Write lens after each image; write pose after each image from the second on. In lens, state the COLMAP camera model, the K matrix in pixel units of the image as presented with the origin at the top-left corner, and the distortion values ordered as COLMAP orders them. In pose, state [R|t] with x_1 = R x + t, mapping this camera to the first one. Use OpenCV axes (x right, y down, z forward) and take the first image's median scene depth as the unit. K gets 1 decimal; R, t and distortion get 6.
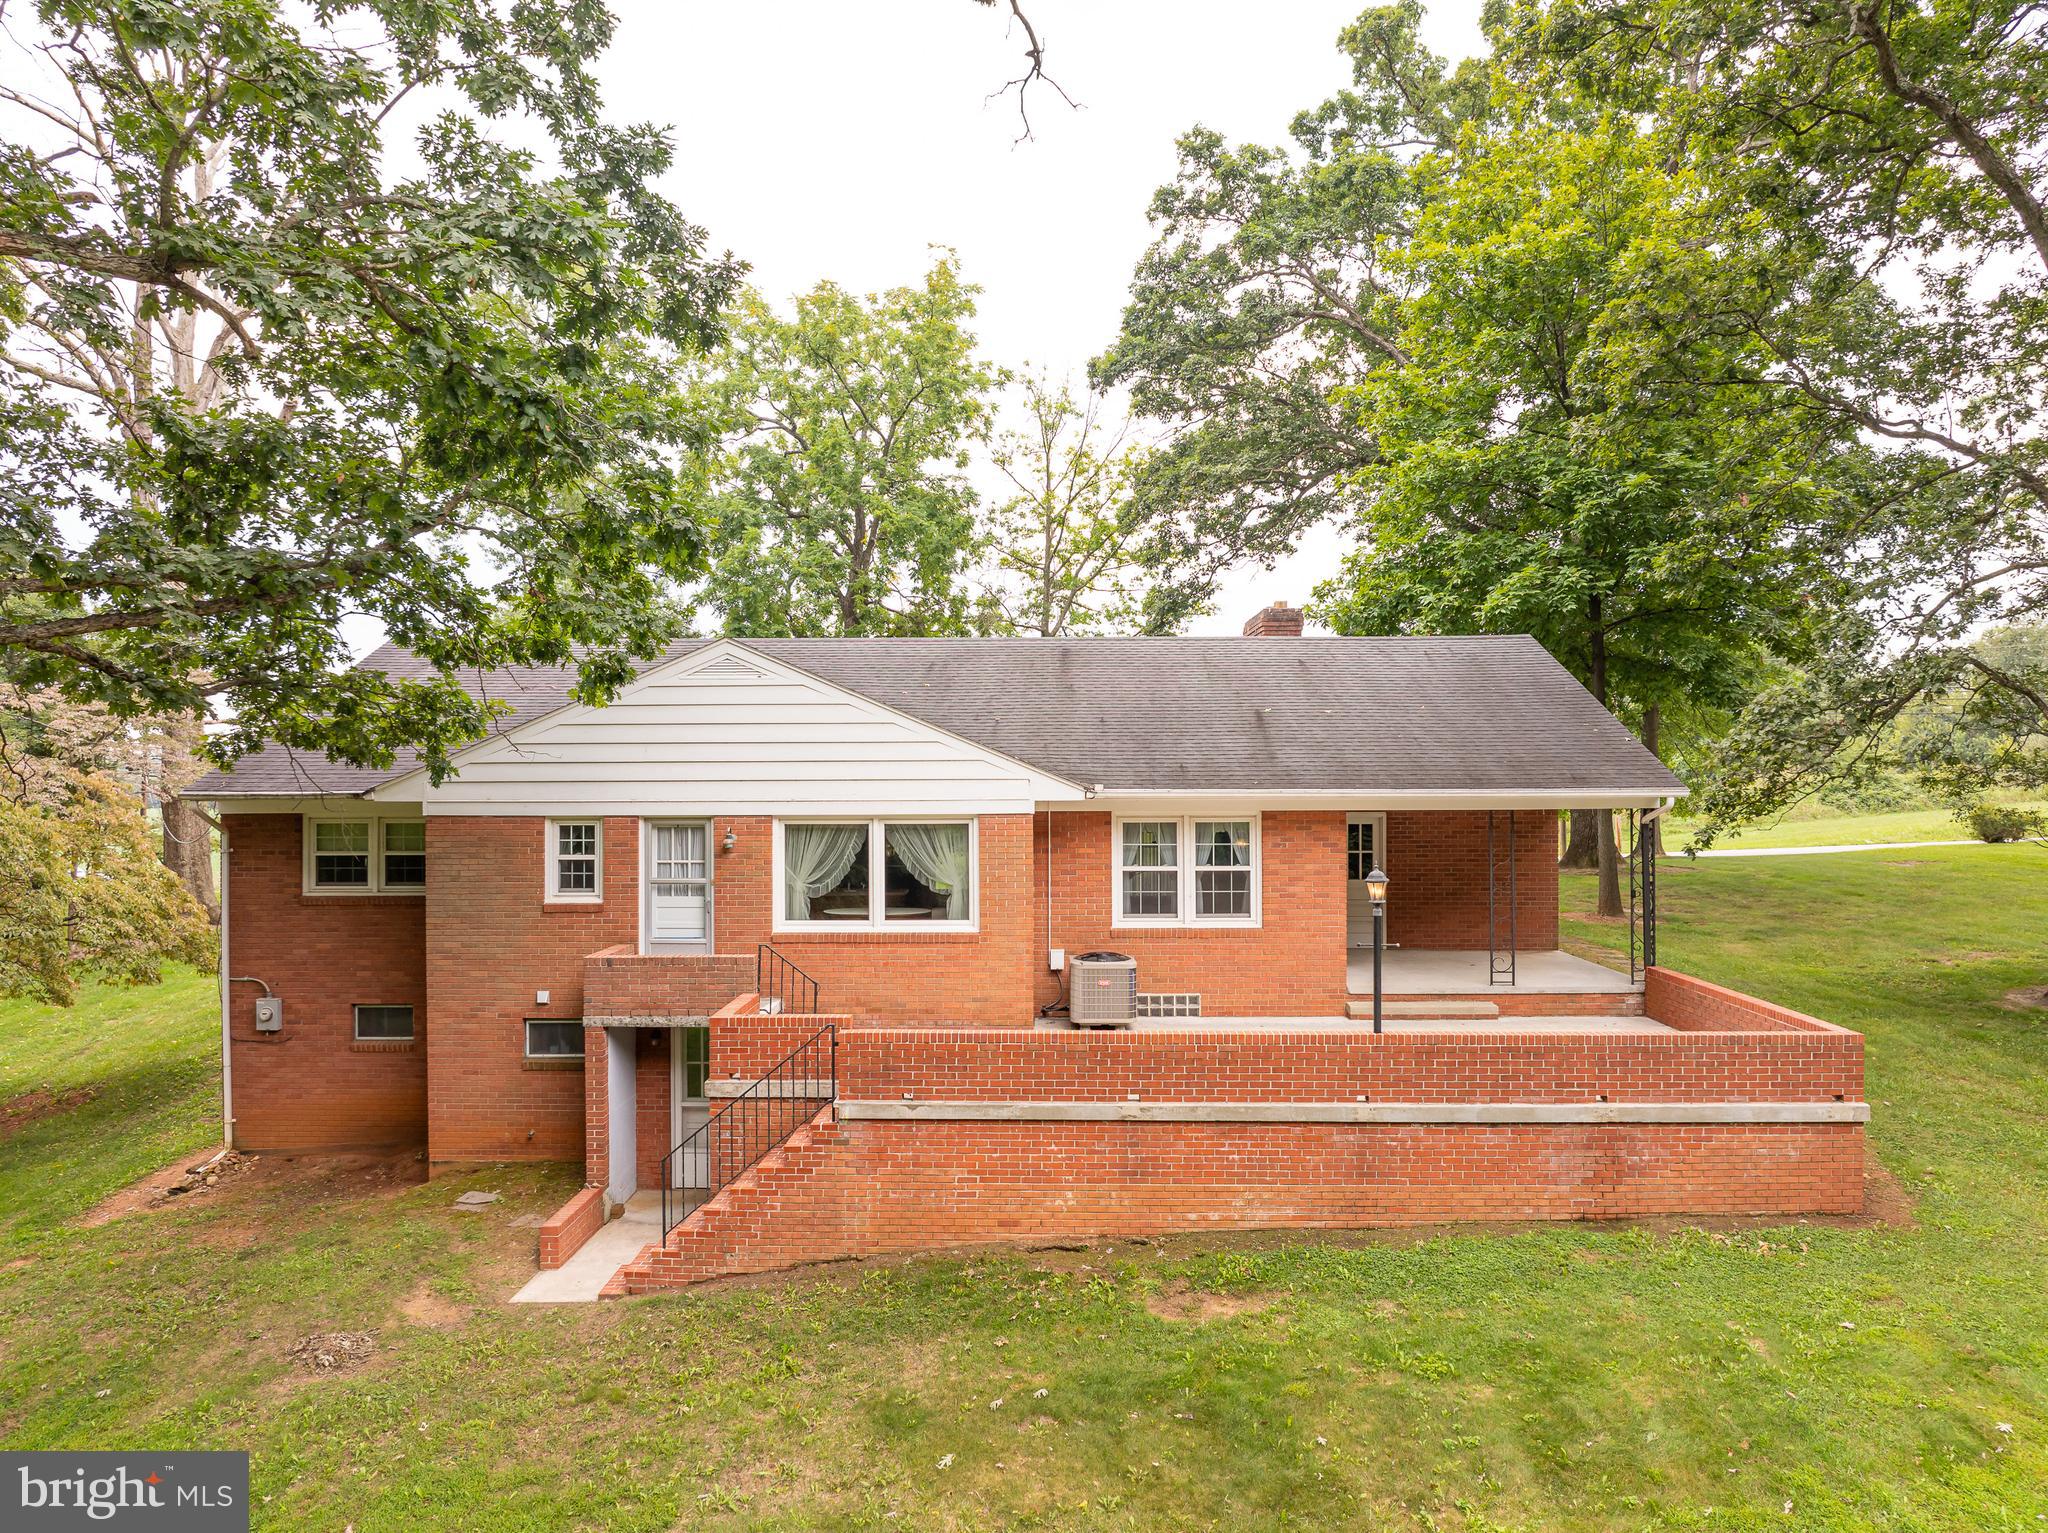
lens RADIAL K [[1451.2, 0, 1024.0], [0, 1451.2, 766.5], [0, 0, 1]] dist [-0.039662, -0.002258]
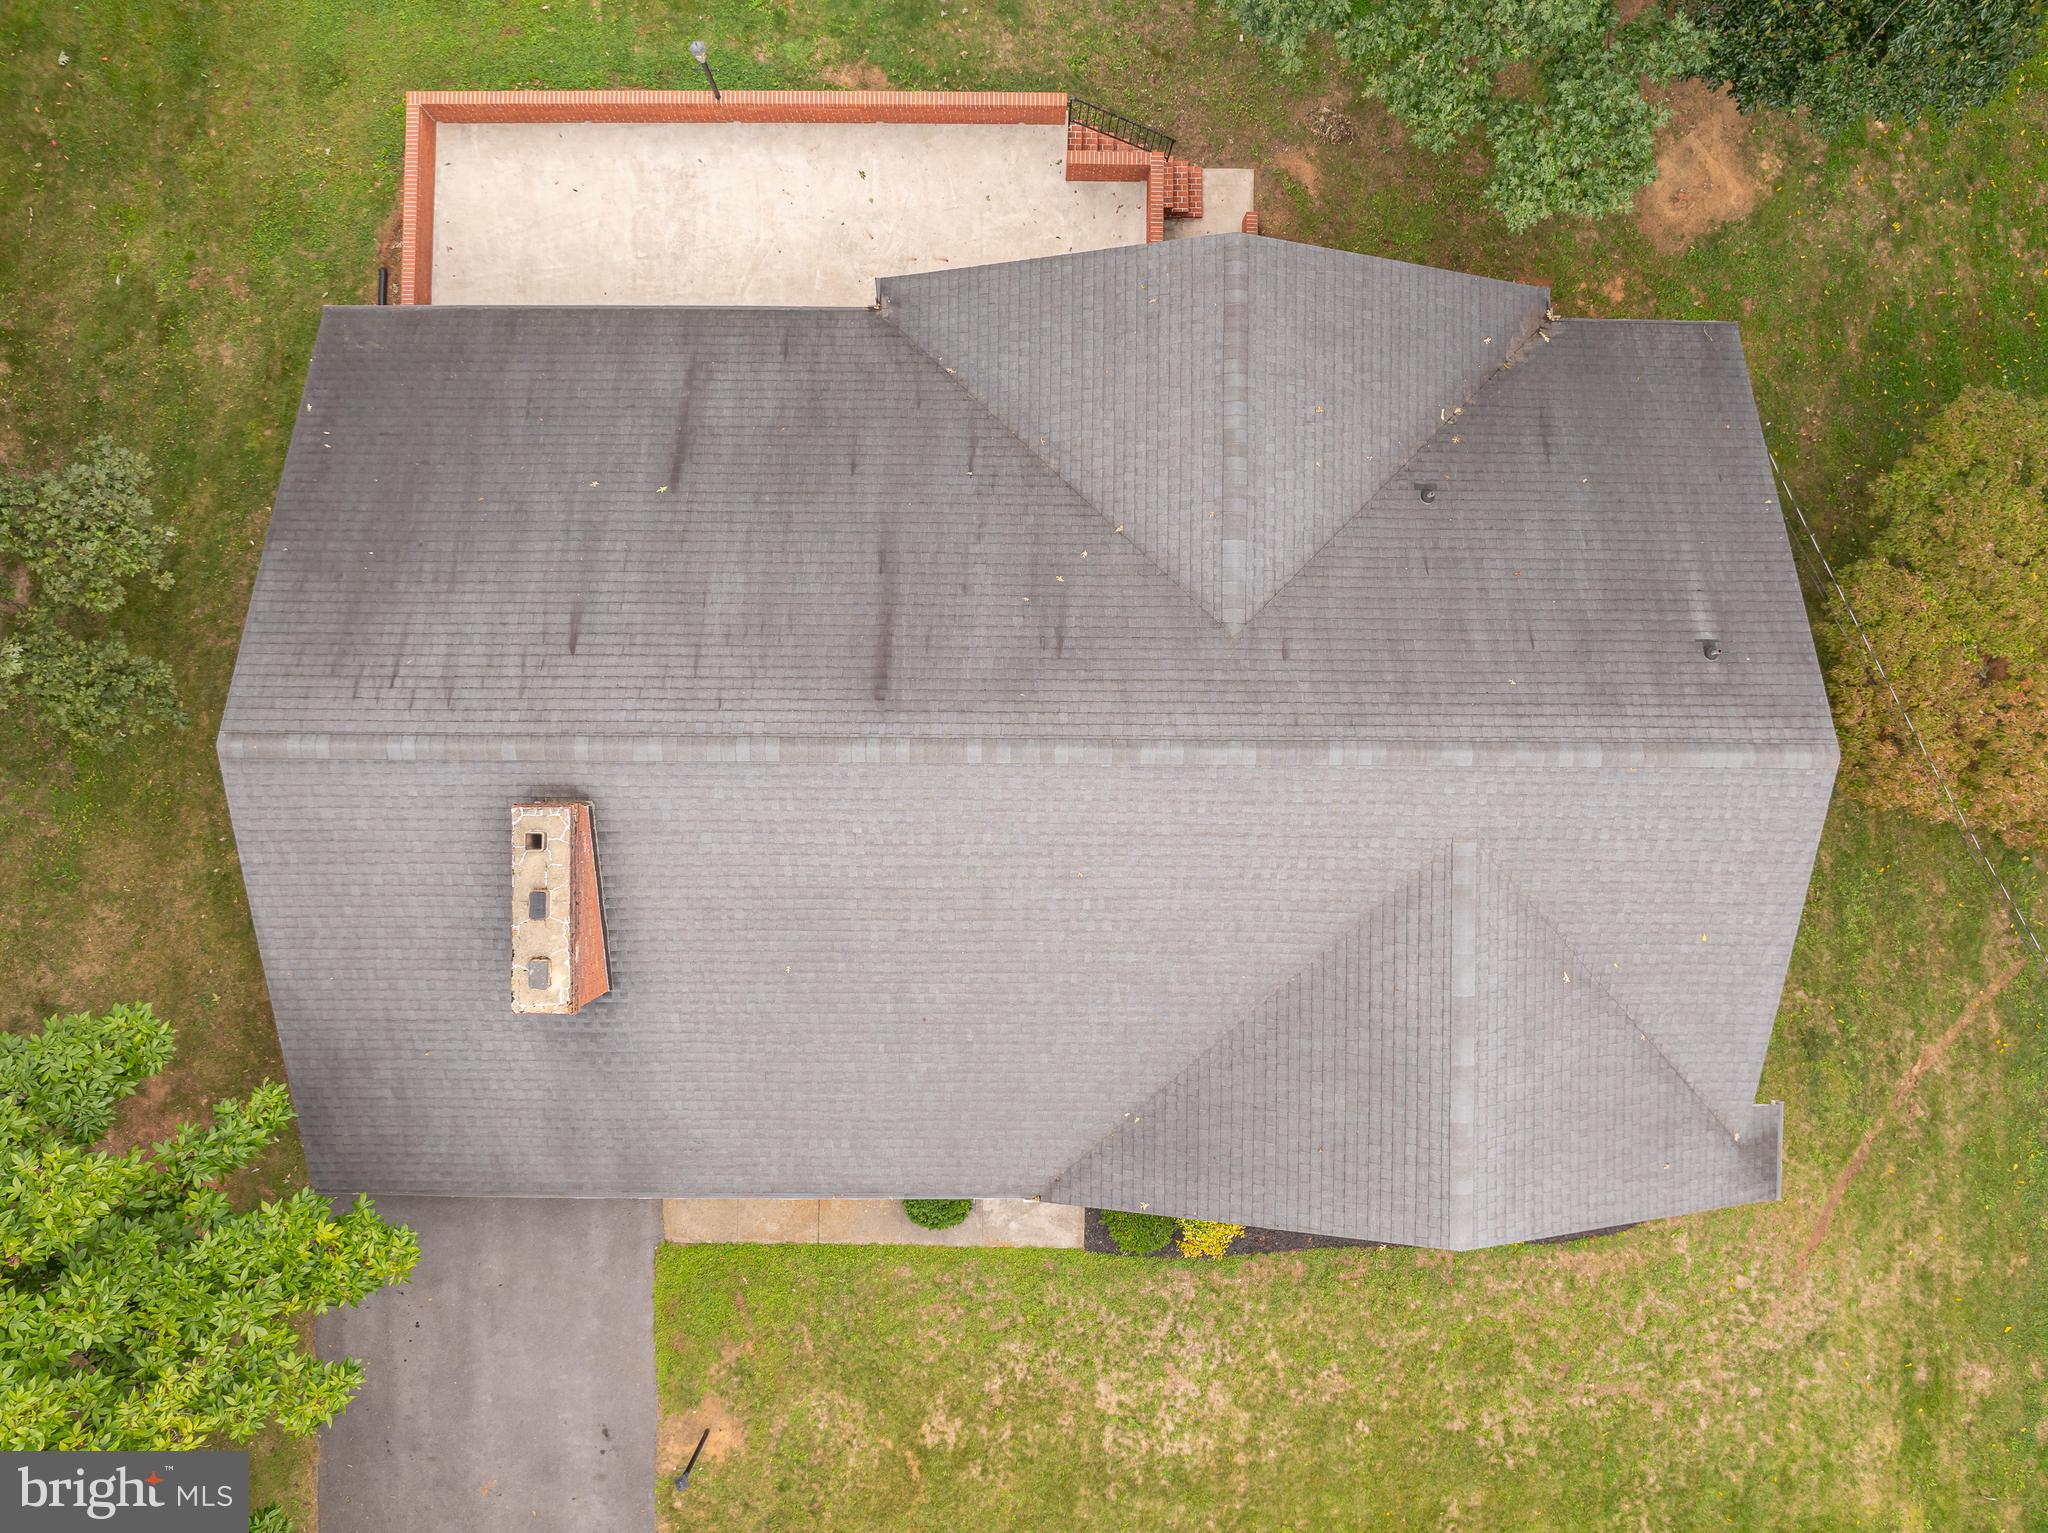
lens RADIAL K [[1451.2, 0, 1024.0], [0, 1451.2, 766.5], [0, 0, 1]] dist [-0.039662, -0.002258]
pose [[-0.999910, 0.011571, -0.006837, -0.050048], [-0.006669, 0.014570, 0.999872, -1.058067], [0.011669, 0.999827, -0.014491, 1.369318]]
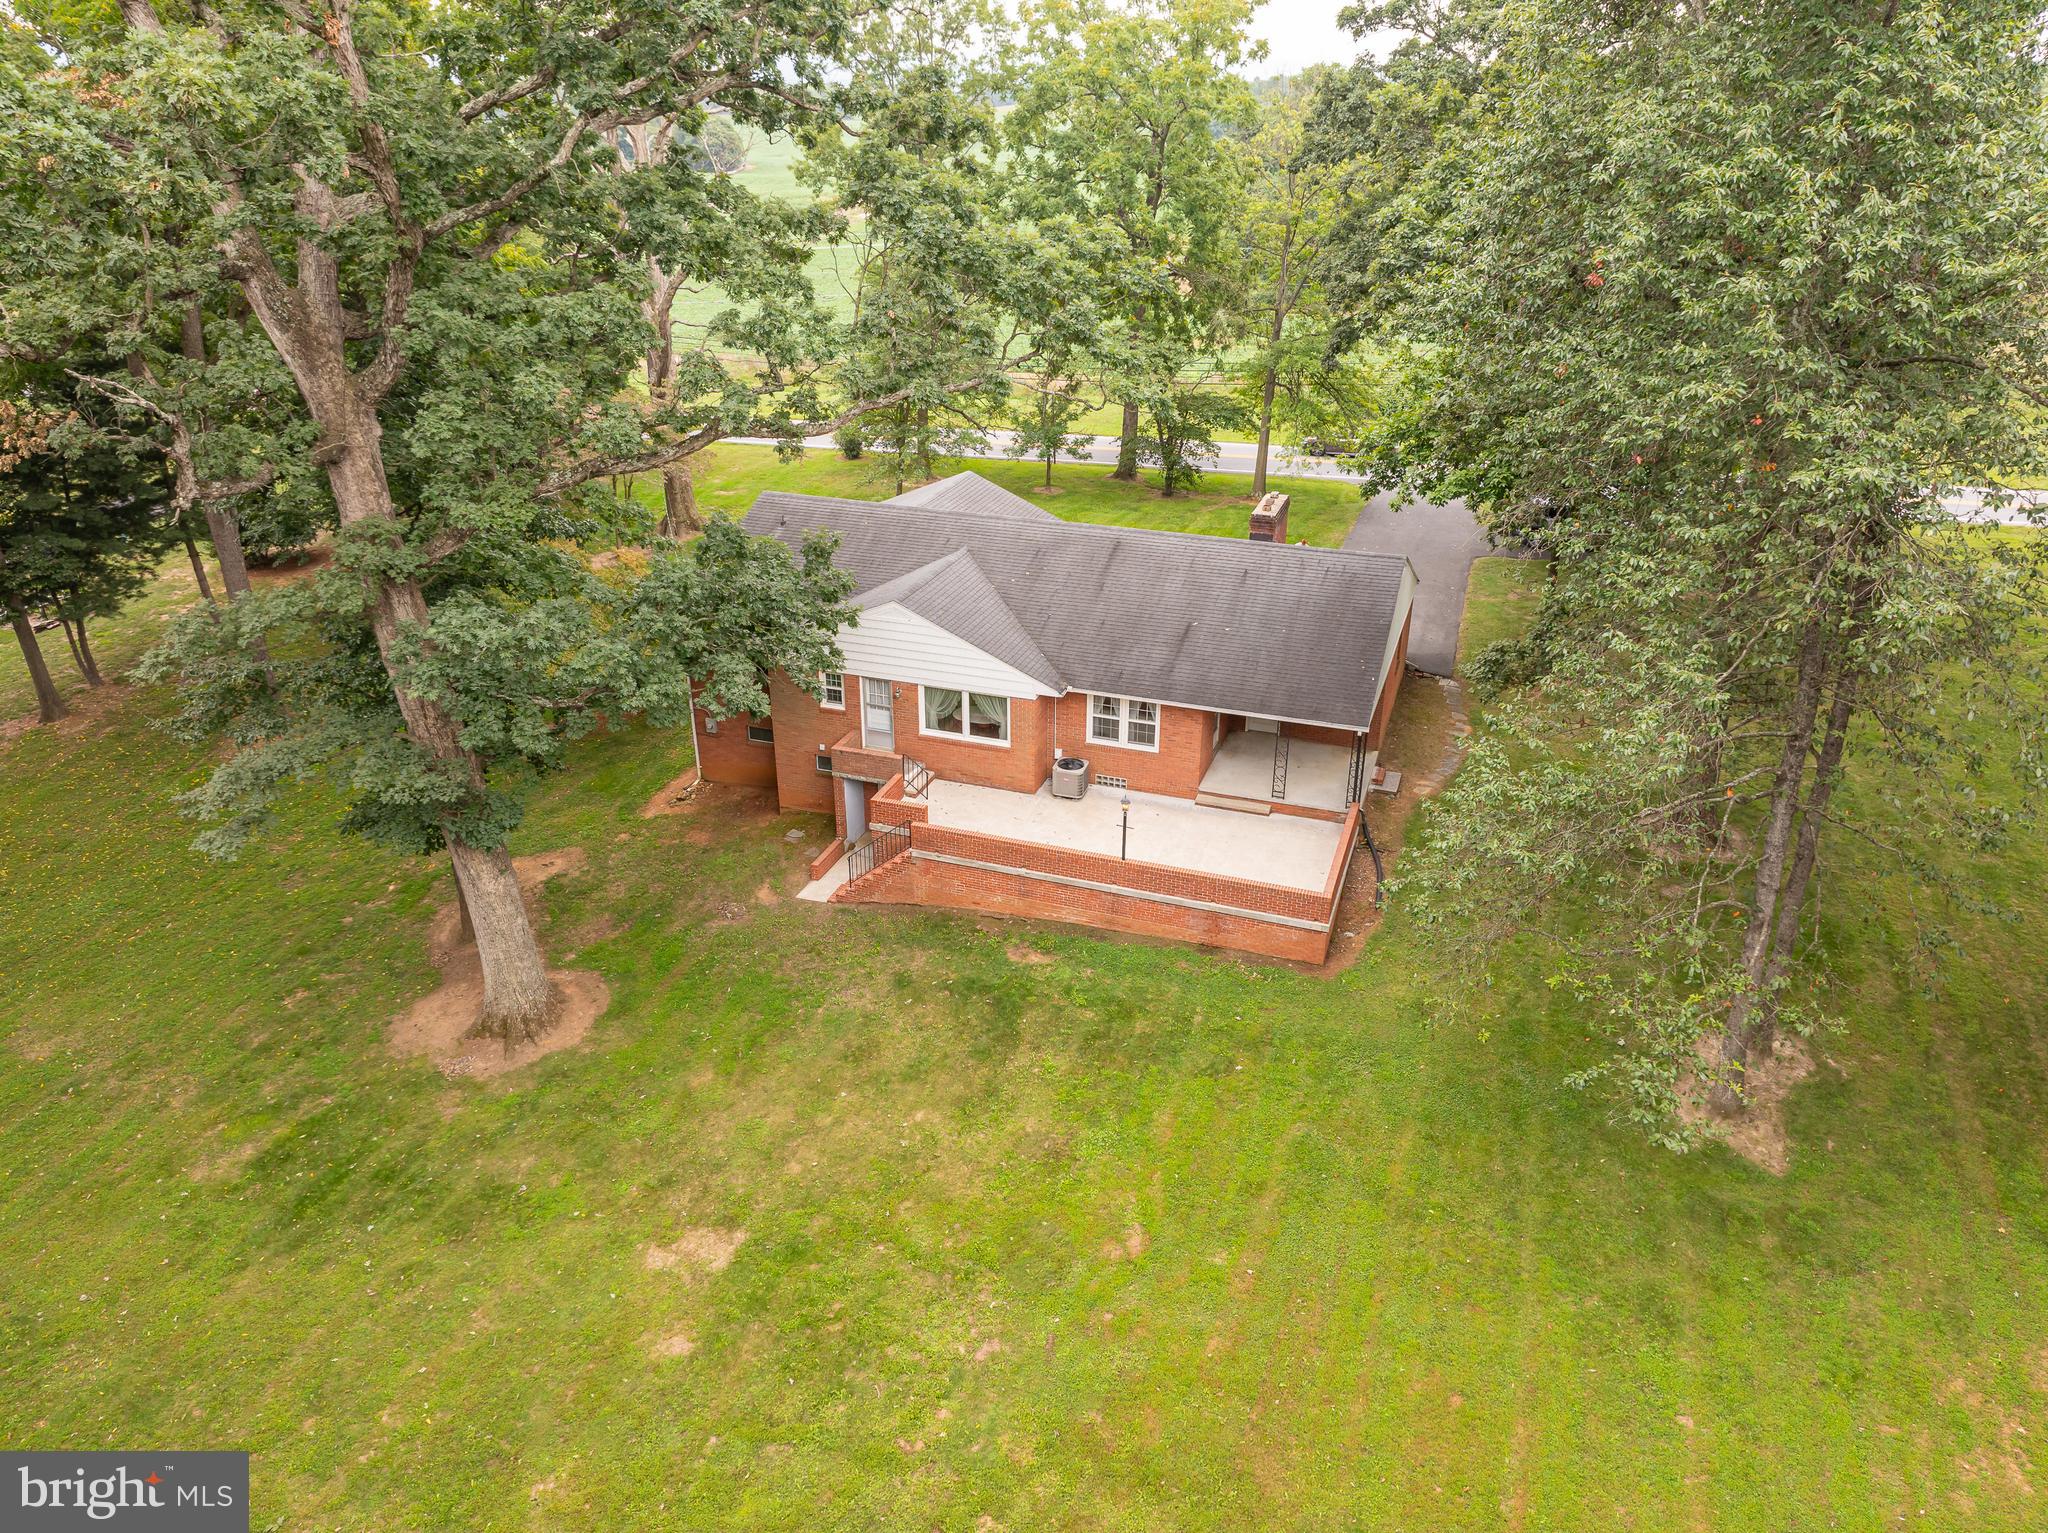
lens RADIAL K [[1448.4, 0, 1024.0], [0, 1448.4, 766.5], [0, 0, 1]] dist [-0.031520, -0.006276]
pose [[0.949272, 0.140971, -0.281088, 0.574955], [-0.003299, 0.898298, 0.439374, -0.774946], [0.314440, -0.416158, 0.853194, -0.783307]]
